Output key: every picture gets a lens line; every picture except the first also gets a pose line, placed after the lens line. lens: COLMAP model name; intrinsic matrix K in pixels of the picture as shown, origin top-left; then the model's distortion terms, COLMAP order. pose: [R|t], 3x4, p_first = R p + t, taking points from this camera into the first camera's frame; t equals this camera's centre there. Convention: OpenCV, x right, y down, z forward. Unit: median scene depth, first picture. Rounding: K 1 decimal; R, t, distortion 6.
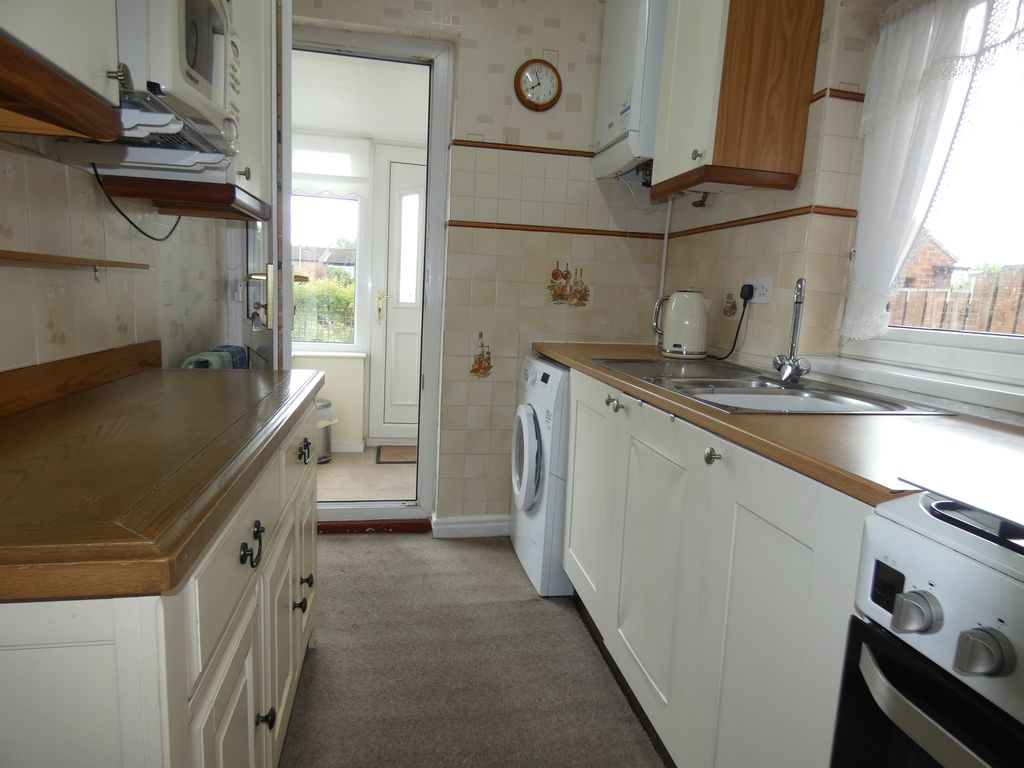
lens RADIAL K [[613.7, 0, 510.1], [0, 613.7, 379.3], [0, 0, 1]] dist [0.004728, -0.003859]
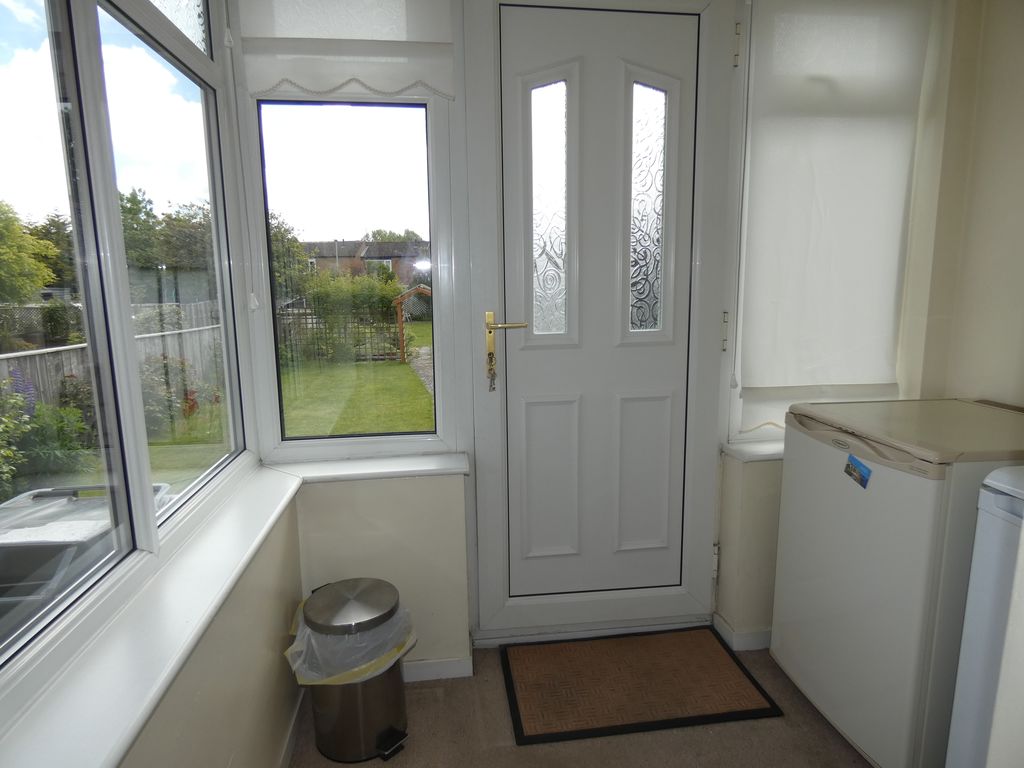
lens RADIAL K [[613.7, 0, 510.1], [0, 613.7, 379.3], [0, 0, 1]] dist [0.004728, -0.003859]
pose [[0.995890, -0.058077, -0.069494, -0.131839], [0.059945, 0.997886, 0.025109, -0.083364], [0.067889, -0.029171, 0.997266, 0.438026]]
